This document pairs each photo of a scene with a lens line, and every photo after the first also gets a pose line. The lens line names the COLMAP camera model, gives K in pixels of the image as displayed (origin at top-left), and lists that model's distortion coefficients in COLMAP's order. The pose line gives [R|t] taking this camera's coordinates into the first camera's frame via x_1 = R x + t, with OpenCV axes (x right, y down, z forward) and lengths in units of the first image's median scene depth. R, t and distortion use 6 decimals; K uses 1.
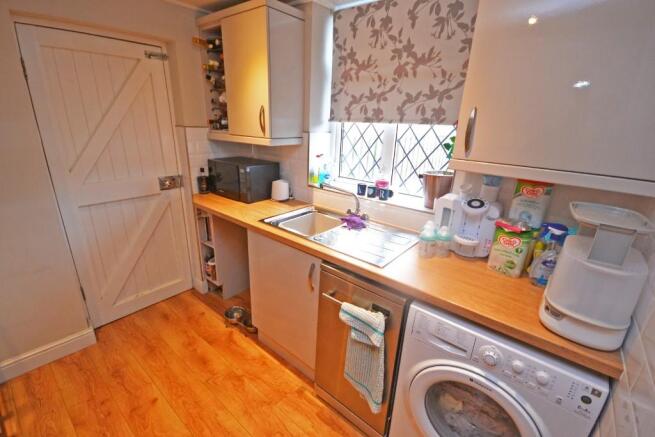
lens RADIAL K [[288.8, 0, 327.5], [0, 288.8, 218.5], [0, 0, 1]] dist [0.014059, -0.014299]
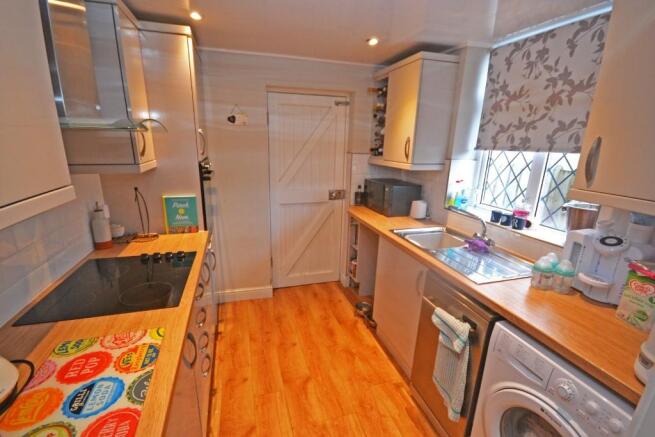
lens RADIAL K [[288.8, 0, 327.5], [0, 288.8, 218.5], [0, 0, 1]] dist [0.014059, -0.014299]
pose [[0.835389, 0.129511, -0.534184, 0.180152], [-0.175010, 0.983940, -0.035137, 0.045905], [0.521054, 0.122841, 0.844638, -0.152718]]
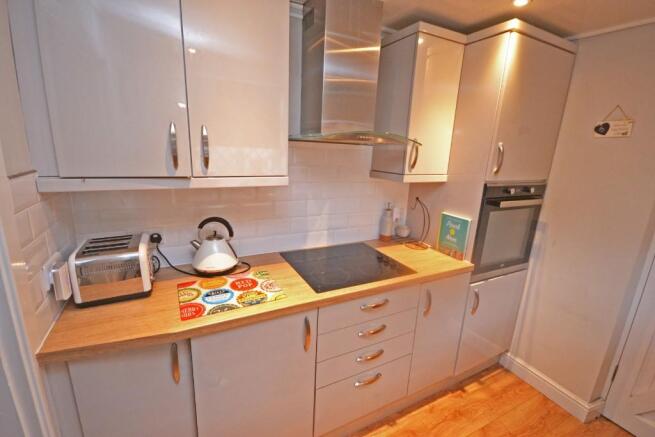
lens RADIAL K [[288.8, 0, 327.5], [0, 288.8, 218.5], [0, 0, 1]] dist [0.014059, -0.014299]
pose [[-0.401063, 0.166715, -0.900752, 0.197694], [-0.351600, 0.879970, 0.319420, -0.124313], [0.845887, 0.444813, -0.294307, 0.365731]]
